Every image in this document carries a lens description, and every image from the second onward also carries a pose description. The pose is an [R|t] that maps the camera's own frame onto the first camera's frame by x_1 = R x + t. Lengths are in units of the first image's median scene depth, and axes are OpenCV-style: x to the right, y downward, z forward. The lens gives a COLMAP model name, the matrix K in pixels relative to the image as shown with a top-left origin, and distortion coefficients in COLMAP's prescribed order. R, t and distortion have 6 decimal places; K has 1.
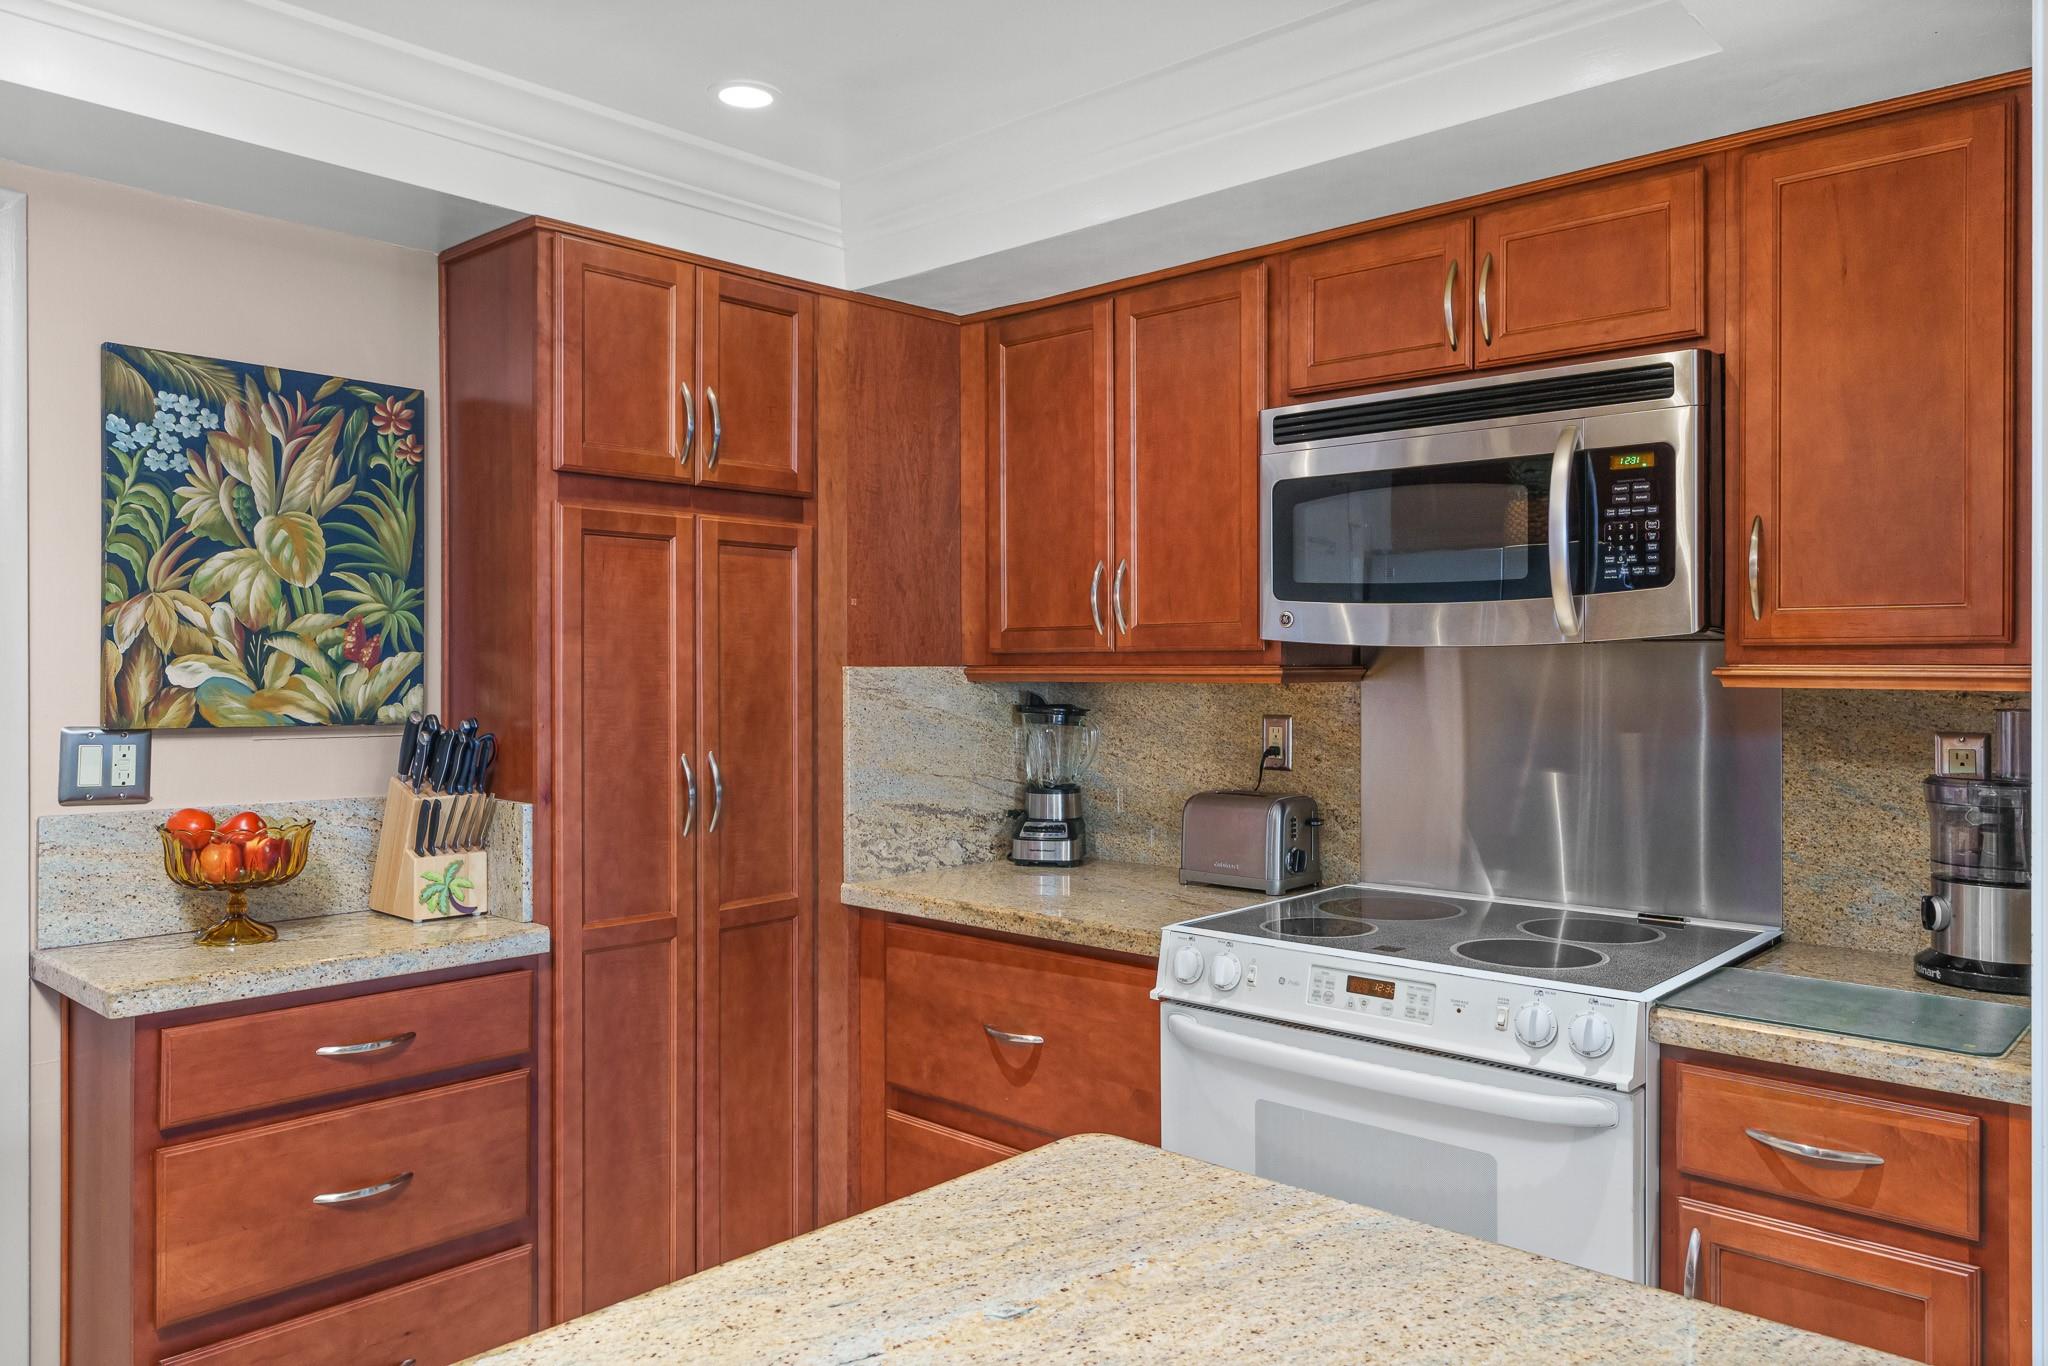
lens RADIAL K [[1469.6, 0, 1016.3], [0, 1469.6, 678.4], [0, 0, 1]] dist [0.007075, -0.001531]
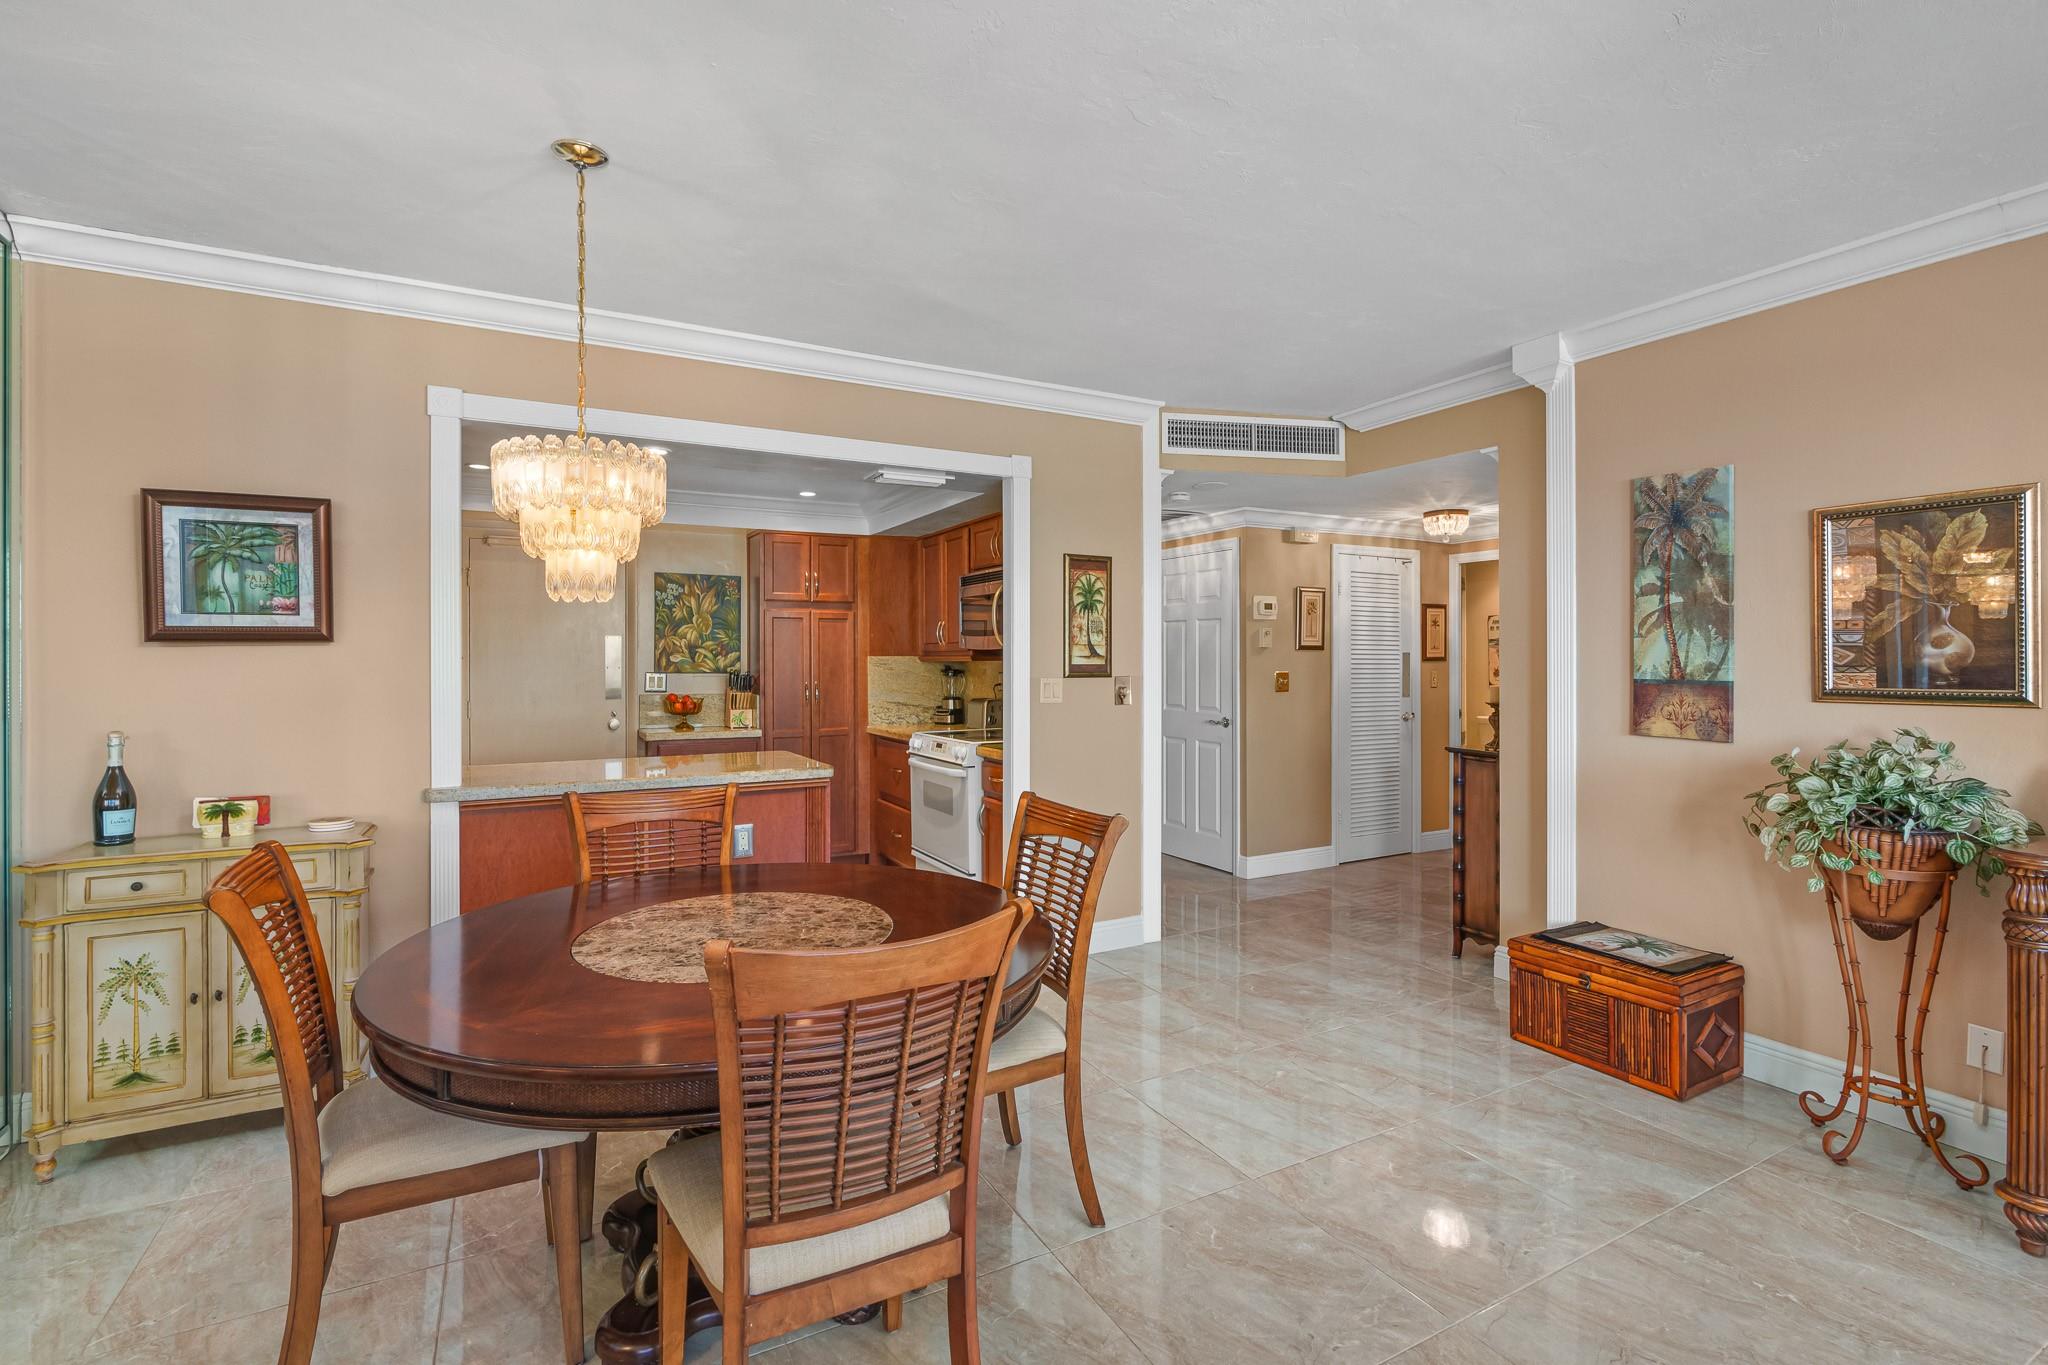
lens RADIAL K [[921.9, 0, 990.8], [0, 921.9, 661.3], [0, 0, 1]] dist [-0.007602, 0.003311]
pose [[0.941209, -0.000411, -0.337824, 0.938892], [-0.001584, 0.999983, -0.005627, 0.015680], [0.337821, 0.005832, 0.941192, -0.889541]]
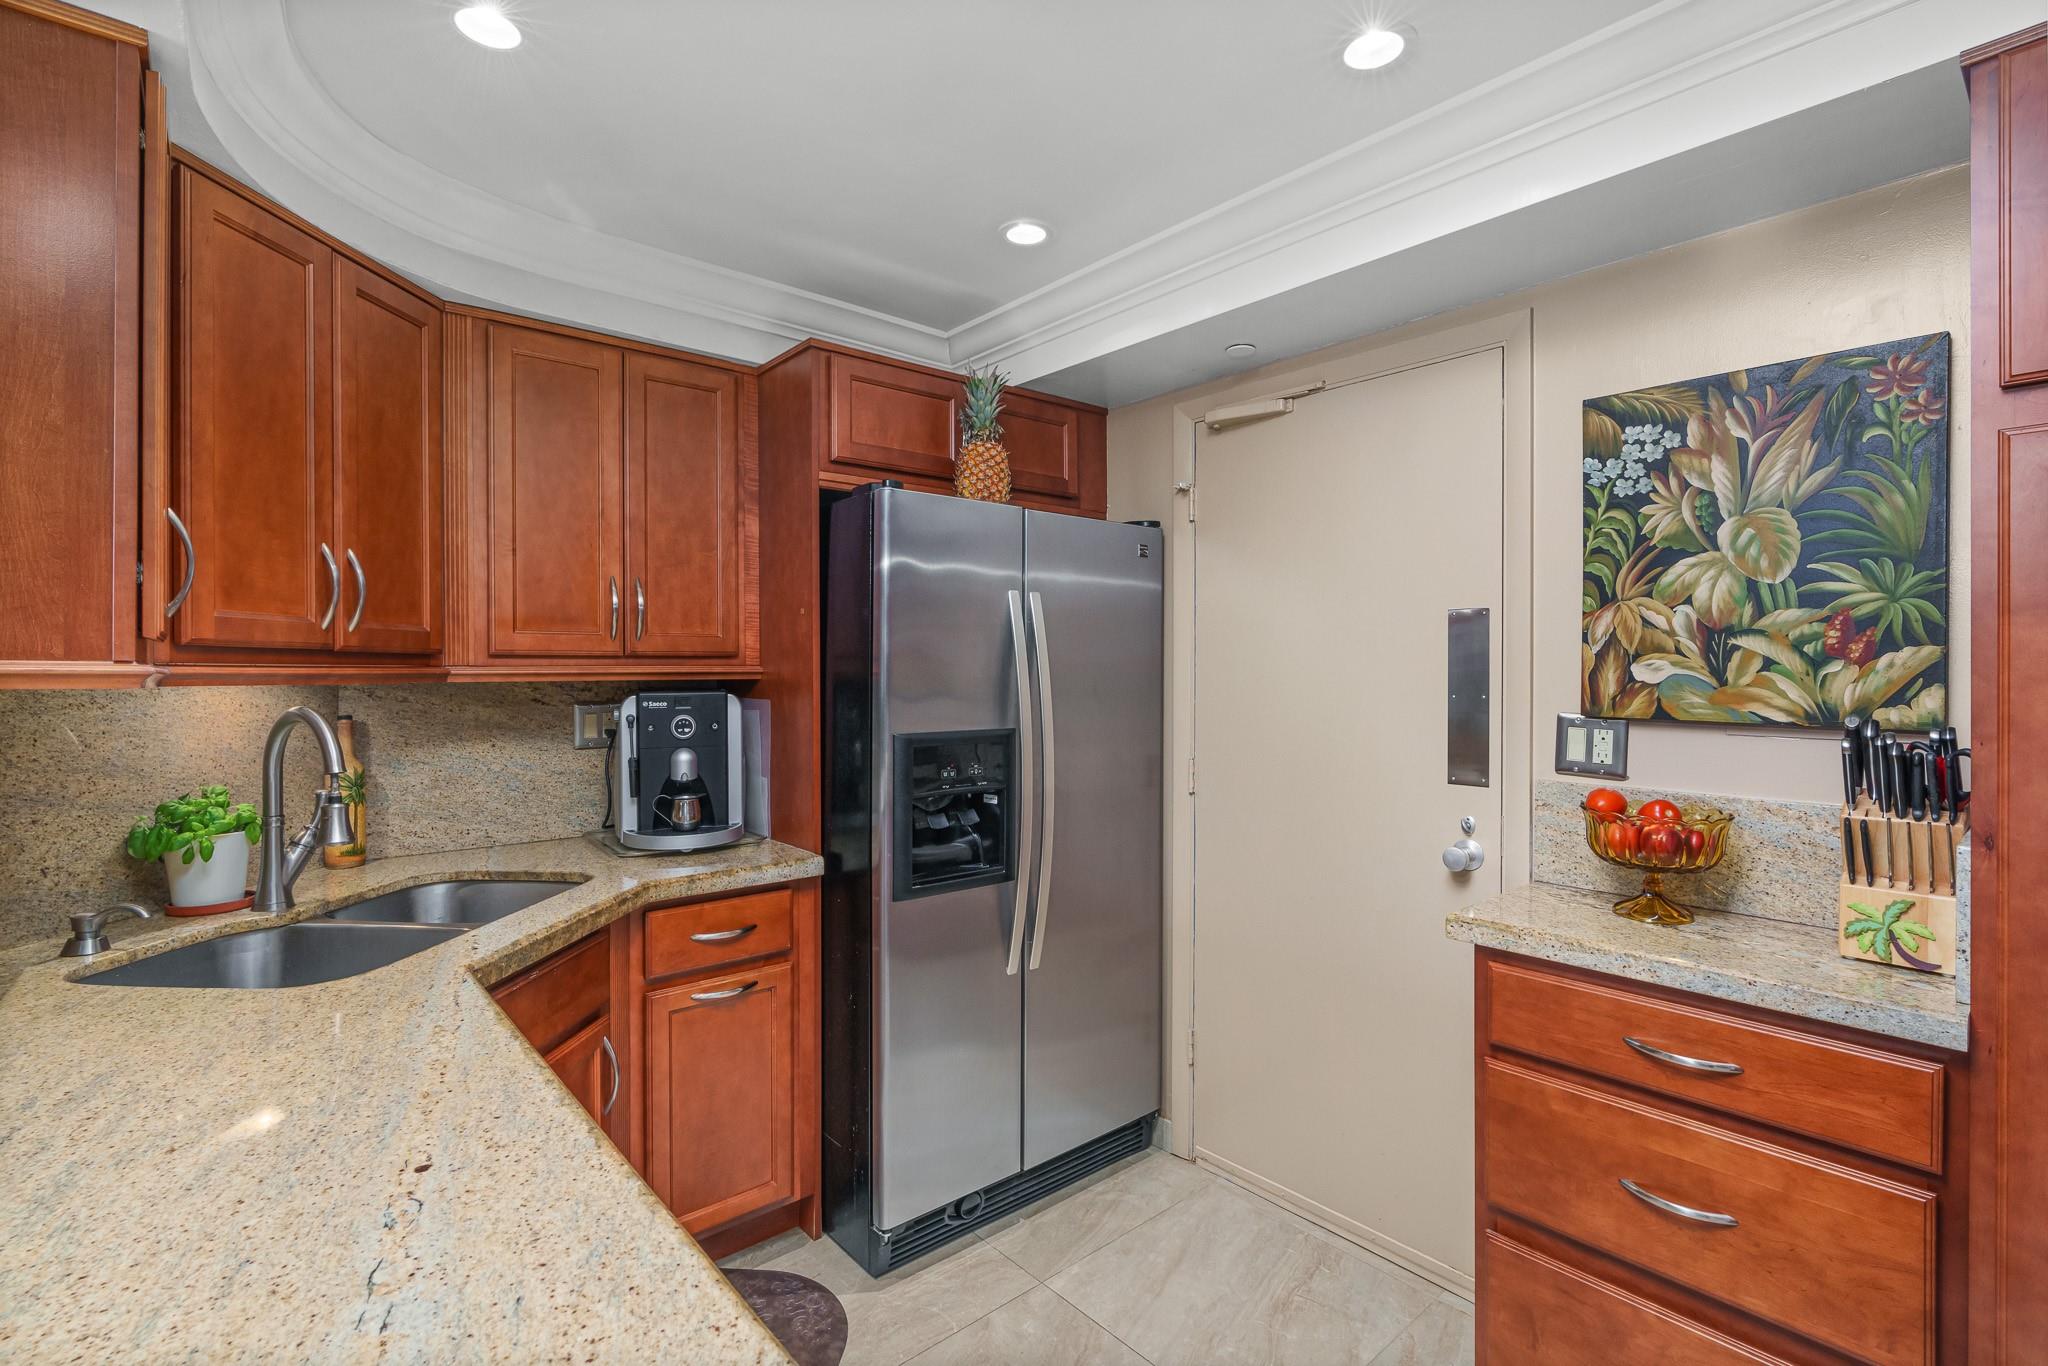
lens RADIAL K [[921.9, 0, 1026.2], [0, 921.9, 680.6], [0, 0, 1]] dist [-0.007602, 0.003311]
pose [[-0.108772, 0.006874, -0.994043, 0.181322], [-0.012341, 0.999890, 0.008265, 0.004246], [0.993990, 0.013166, -0.108675, 0.577207]]
